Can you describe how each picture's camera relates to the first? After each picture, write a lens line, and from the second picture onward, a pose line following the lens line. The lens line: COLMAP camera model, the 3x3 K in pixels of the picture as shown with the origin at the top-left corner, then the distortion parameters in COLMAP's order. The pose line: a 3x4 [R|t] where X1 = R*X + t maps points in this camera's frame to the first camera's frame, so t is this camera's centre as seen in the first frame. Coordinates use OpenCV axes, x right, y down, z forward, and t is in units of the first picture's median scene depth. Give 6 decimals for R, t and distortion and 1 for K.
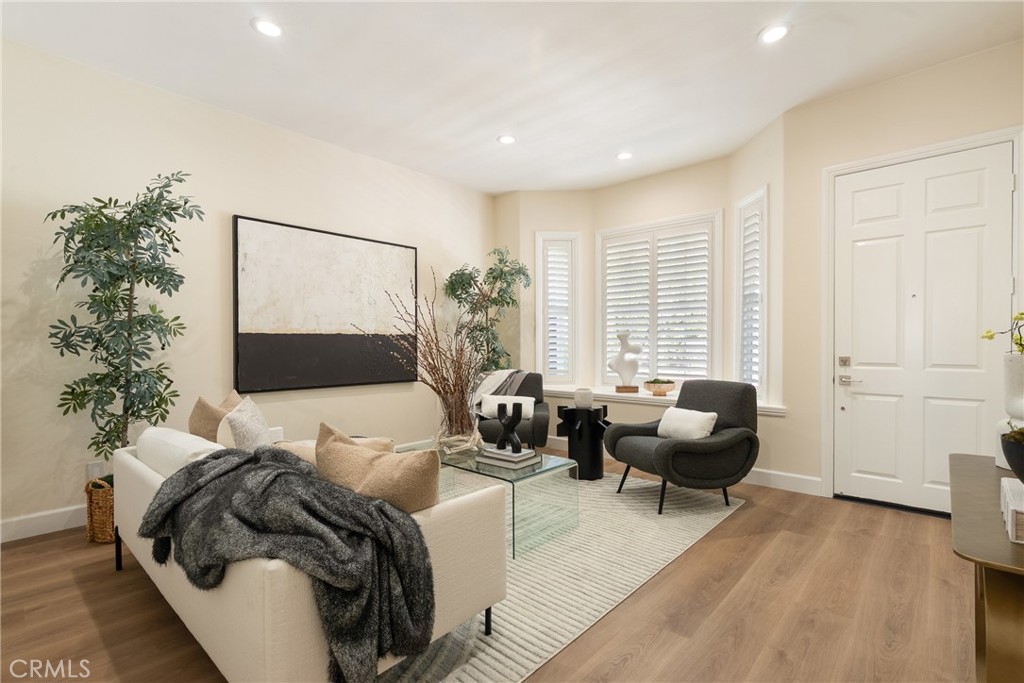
lens RADIAL K [[468.7, 0, 512.0], [0, 468.7, 341.5], [0, 0, 1]] dist [0.000029, 0.000250]
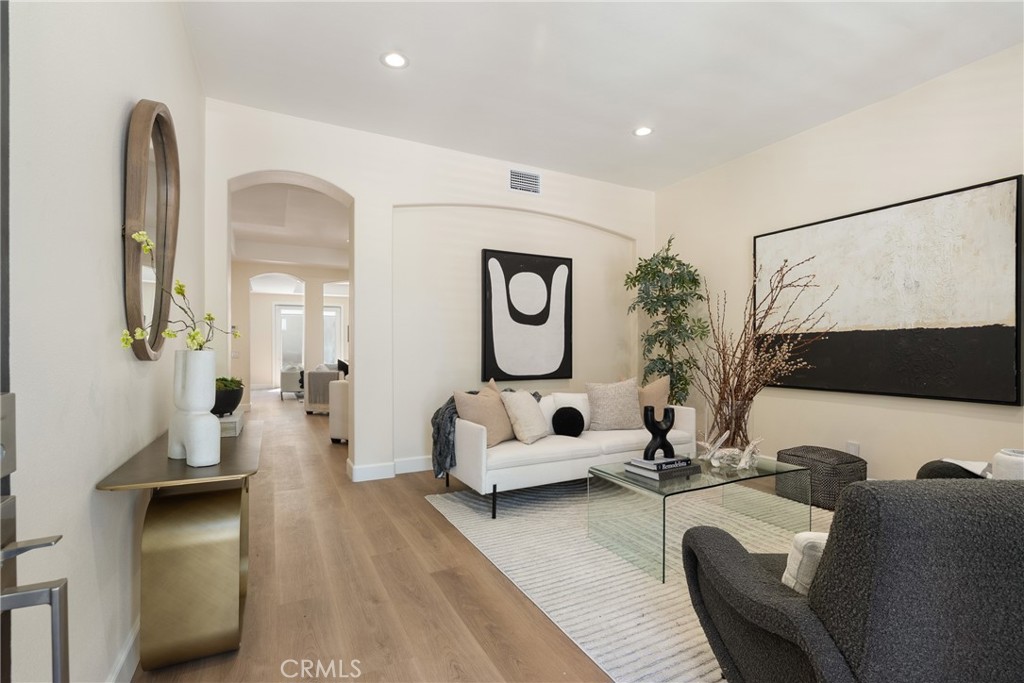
lens RADIAL K [[468.7, 0, 512.0], [0, 468.7, 341.5], [0, 0, 1]] dist [0.000029, 0.000250]
pose [[-0.343373, -0.009656, -0.939150, 0.746864], [0.008768, 0.999871, -0.013485, 0.010453], [0.939158, -0.012865, -0.343244, 0.821854]]
